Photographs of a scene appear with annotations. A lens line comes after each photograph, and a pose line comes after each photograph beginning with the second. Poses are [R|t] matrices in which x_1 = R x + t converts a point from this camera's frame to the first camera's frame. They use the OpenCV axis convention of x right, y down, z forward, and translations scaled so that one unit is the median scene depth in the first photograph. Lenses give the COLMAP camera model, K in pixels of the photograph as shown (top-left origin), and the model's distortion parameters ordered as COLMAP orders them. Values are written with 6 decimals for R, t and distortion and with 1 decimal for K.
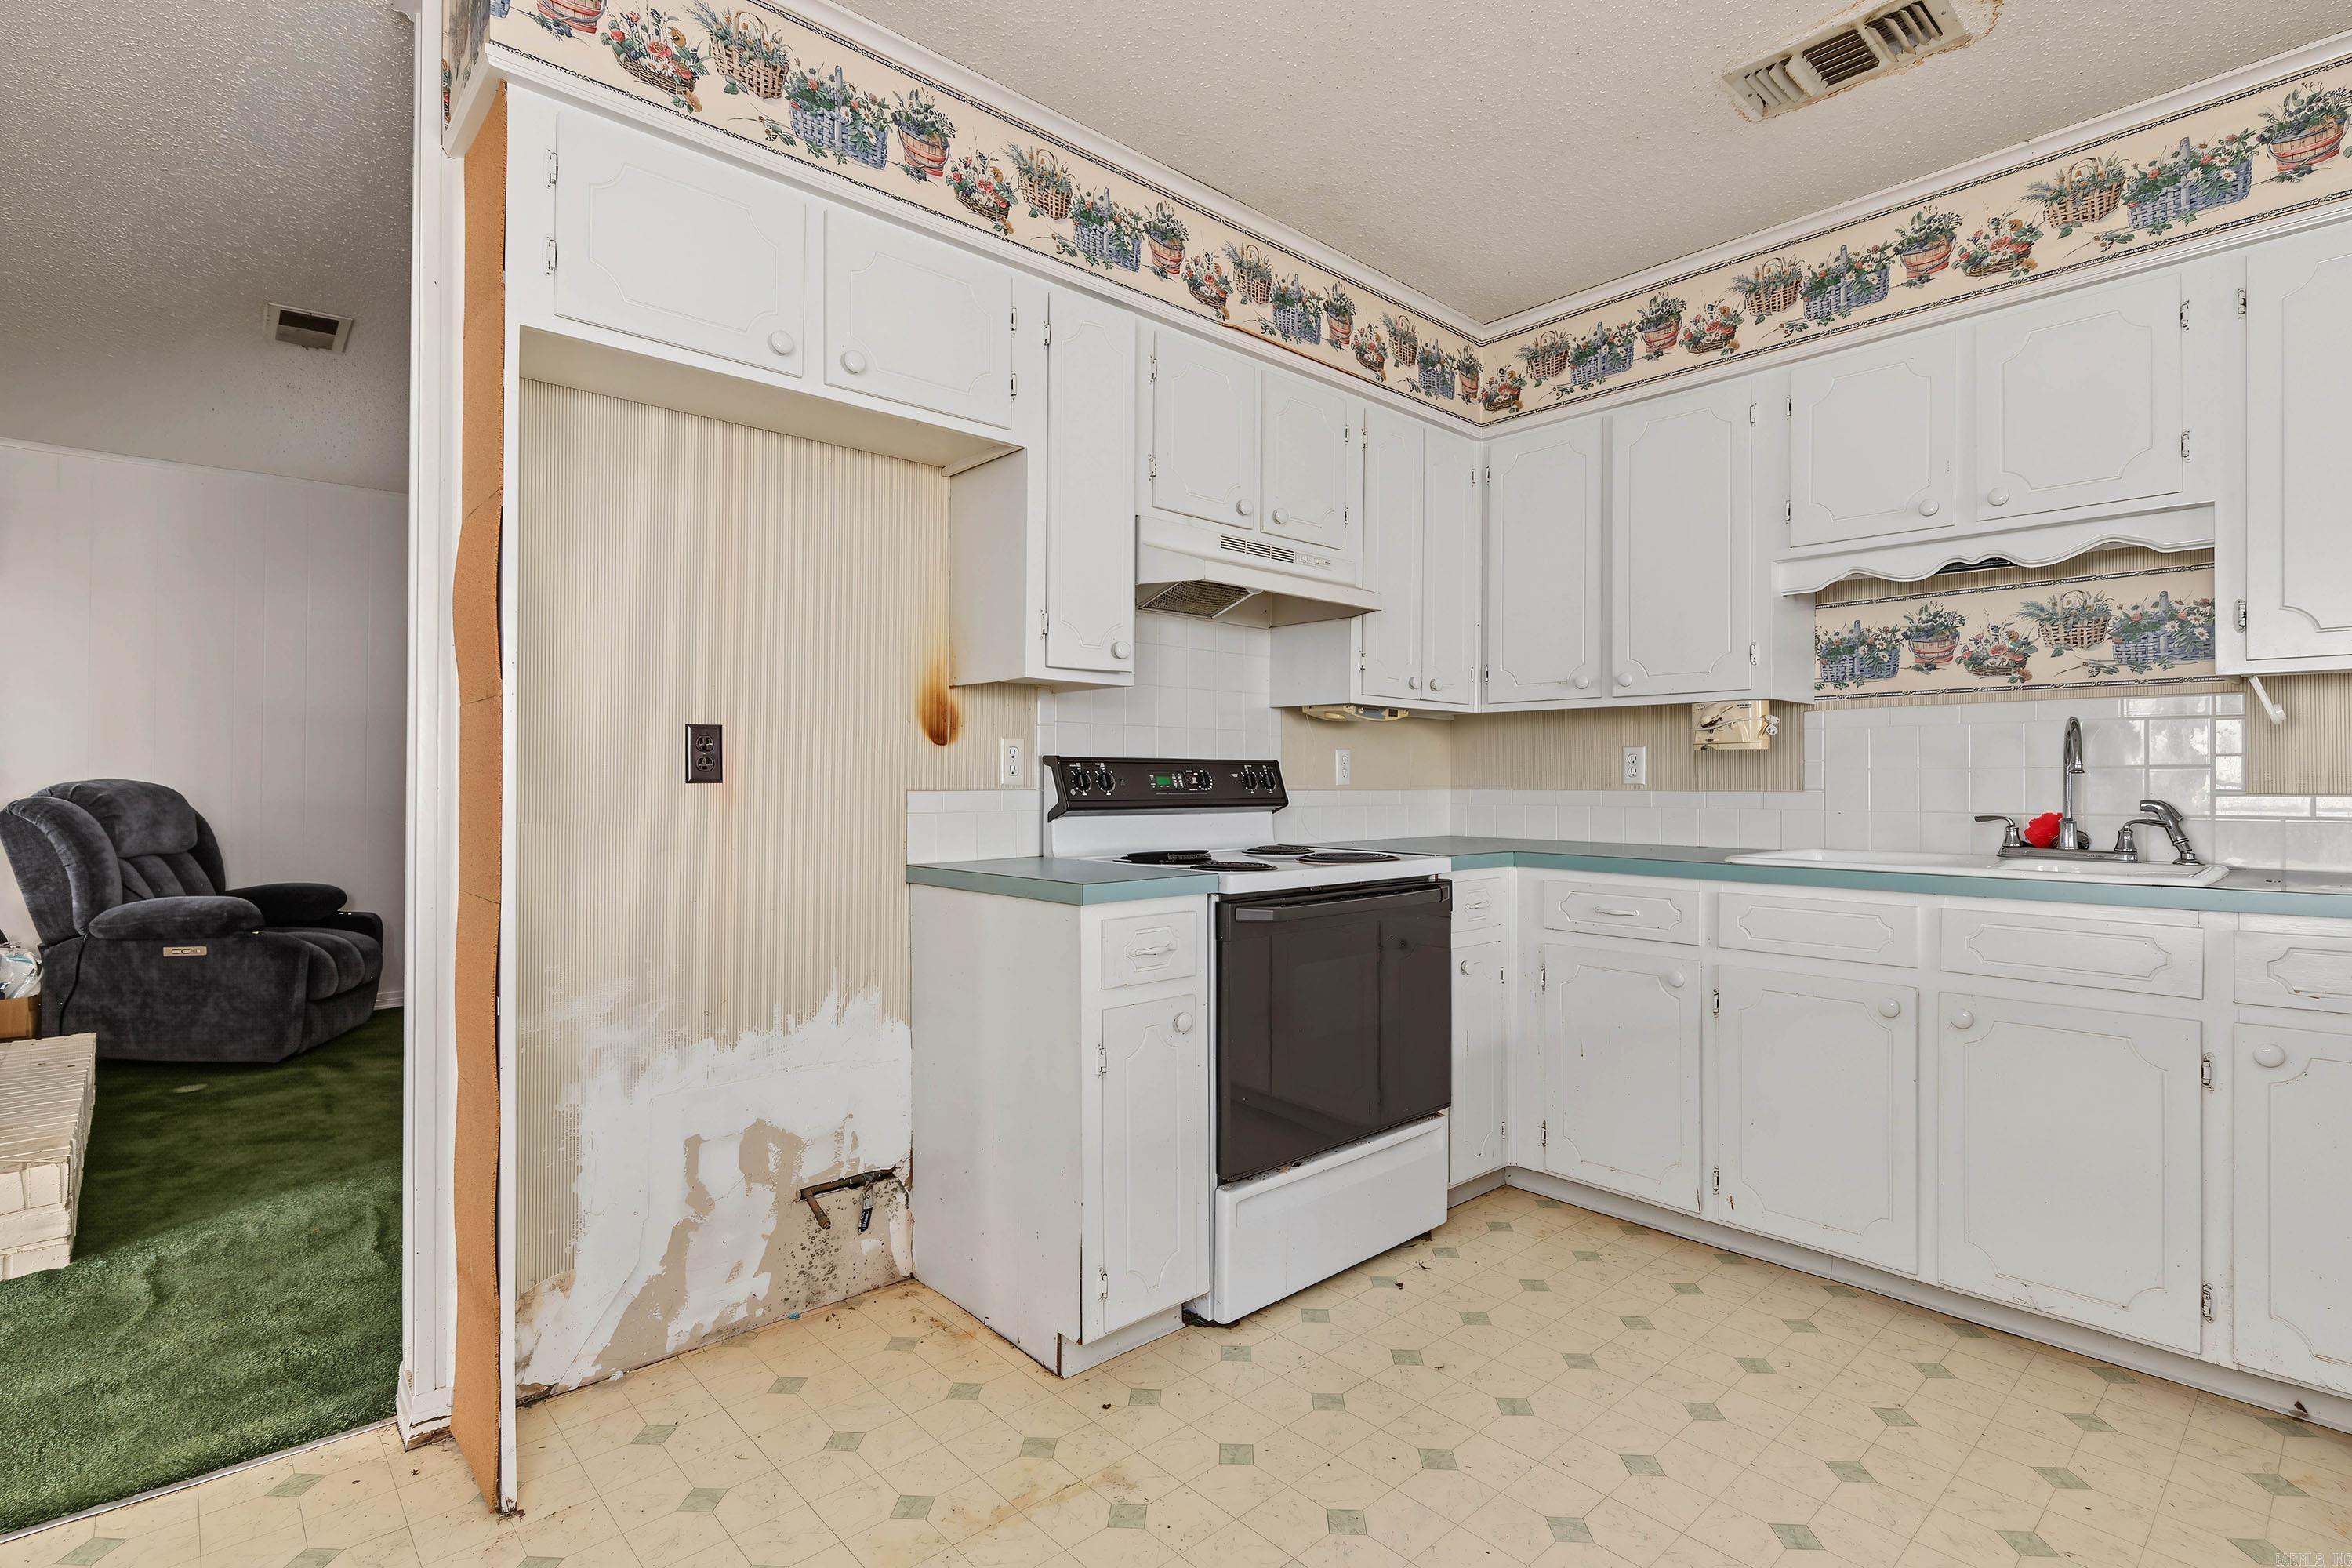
lens RADIAL K [[1131.1, 0, 1176.0], [0, 1131.1, 784.0], [0, 0, 1]] dist [-0.002454, -0.000880]
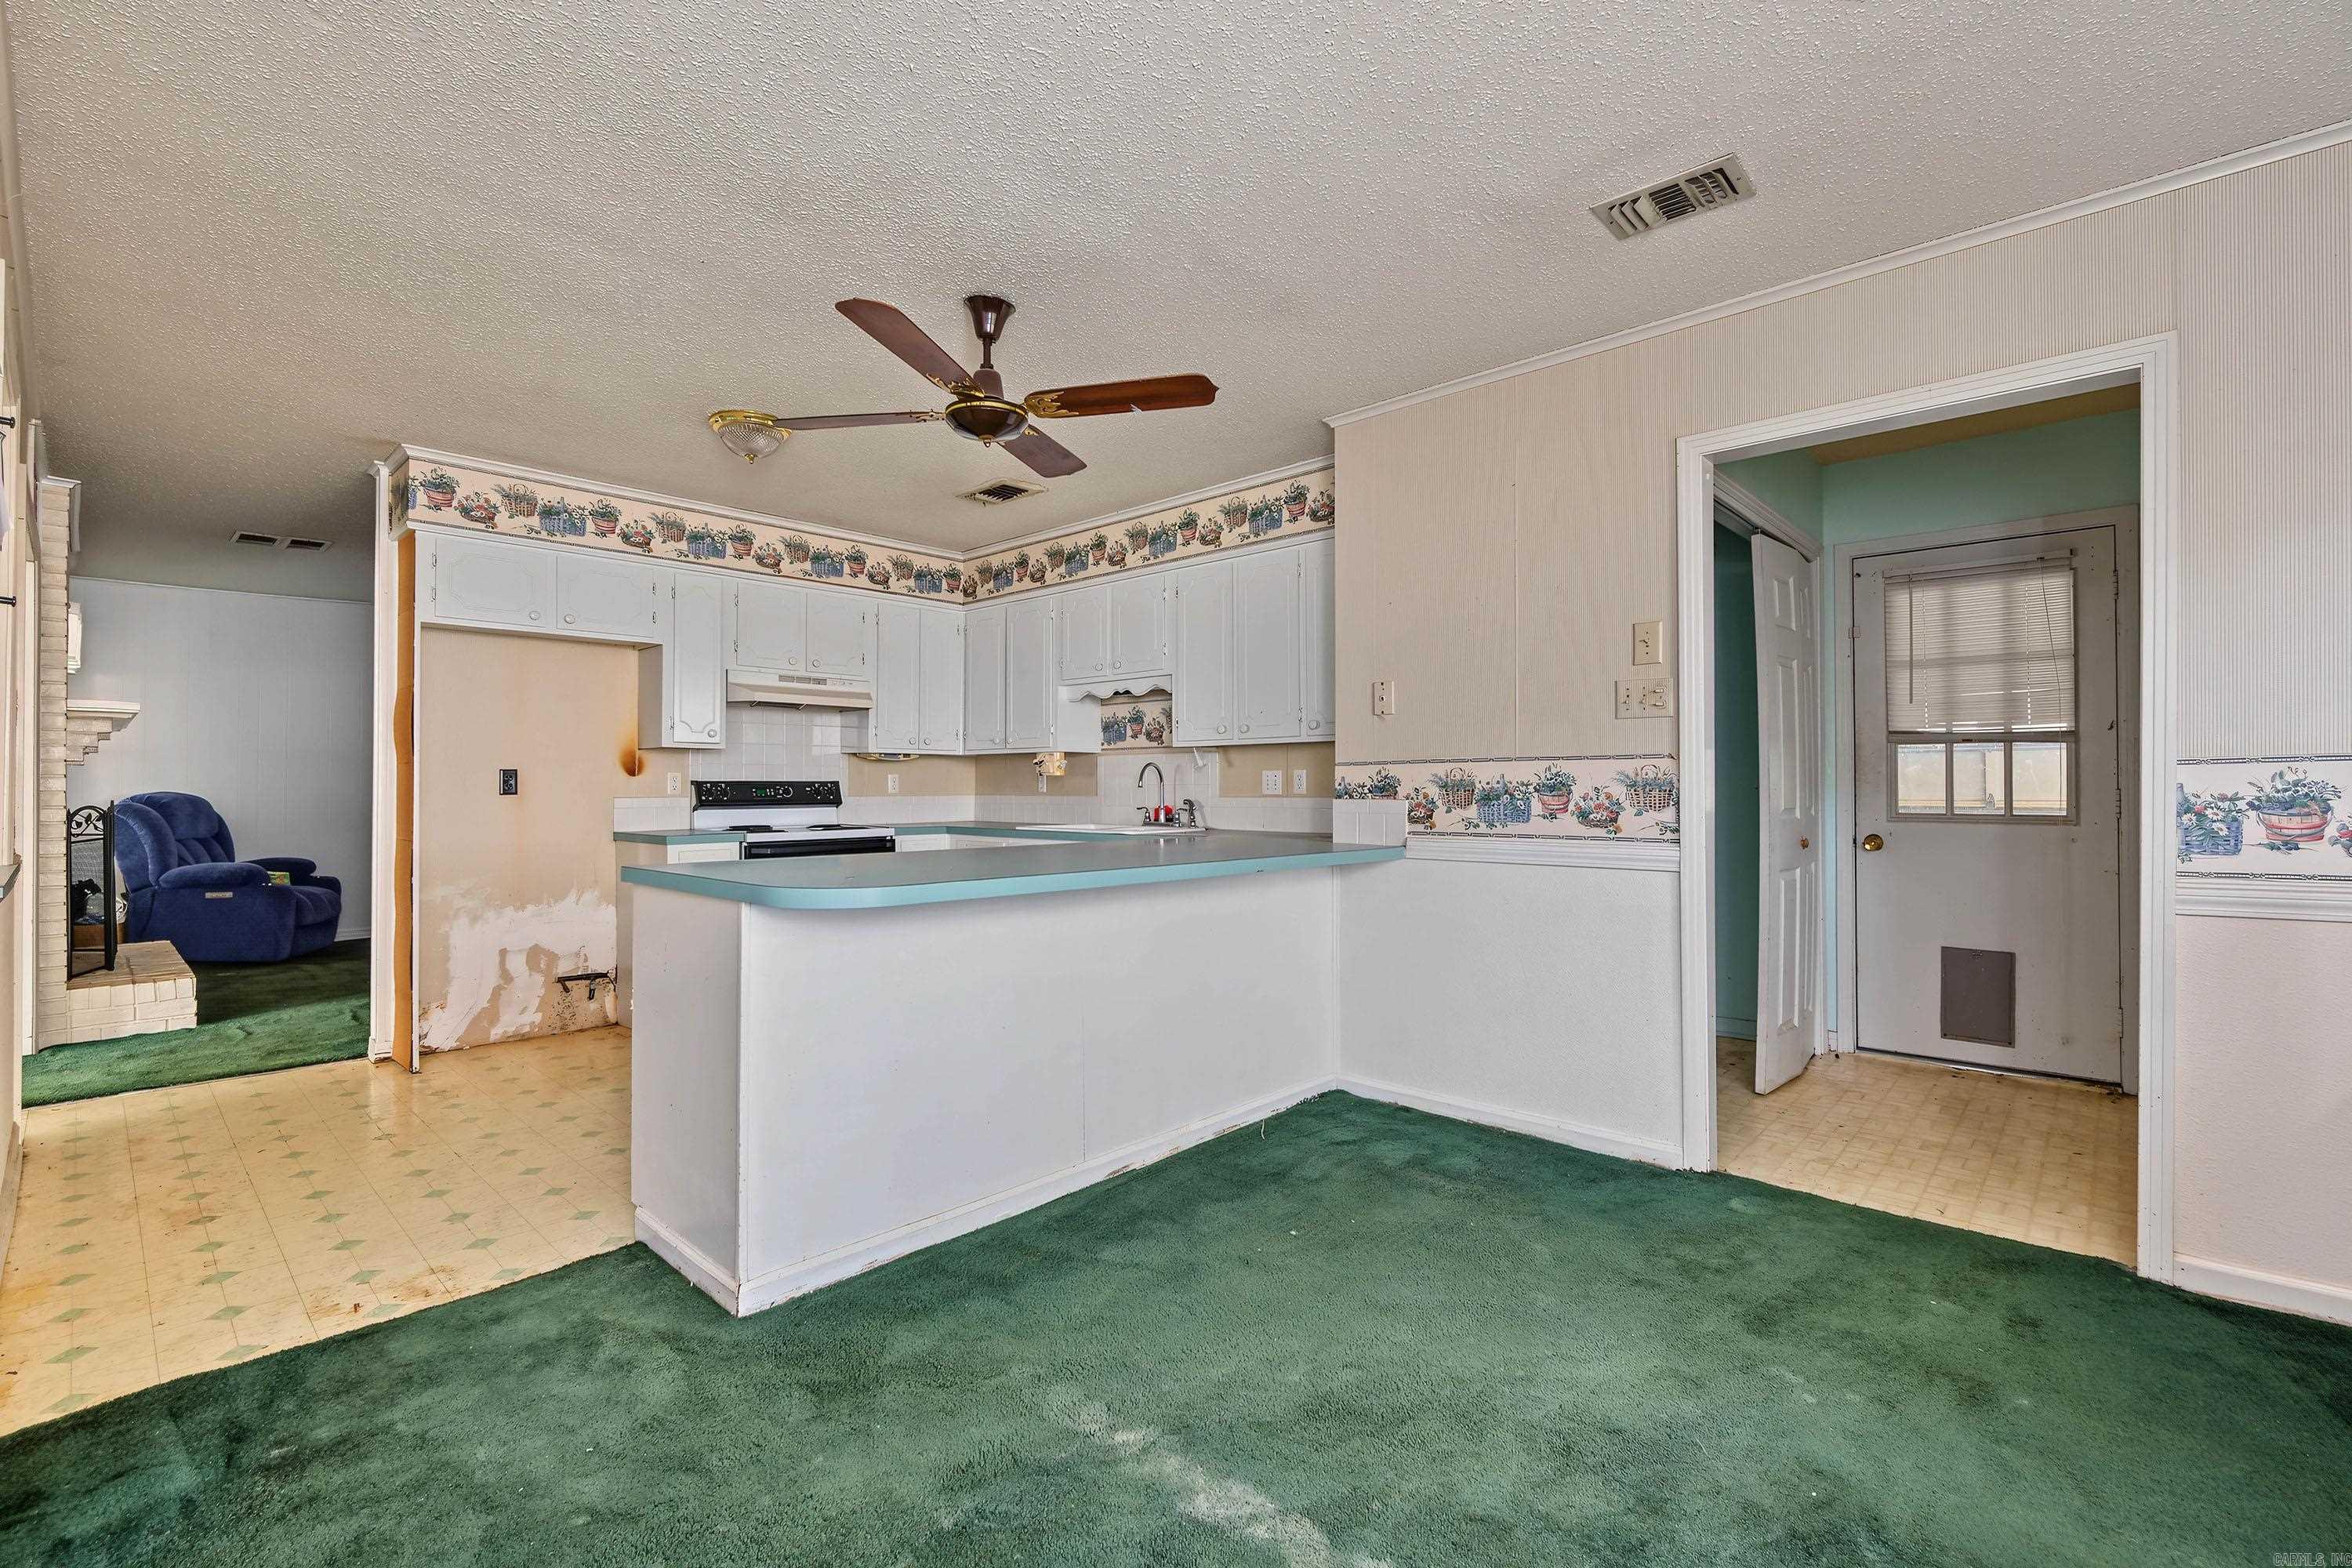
lens RADIAL K [[1049.7, 0, 1176.0], [0, 1049.7, 784.0], [0, 0, 1]] dist [-0.001742, 0.000172]
pose [[0.996725, -0.003149, 0.080802, 0.644957], [0.003471, 0.999987, -0.003851, -0.008683], [-0.080789, 0.004119, 0.996723, -1.043036]]
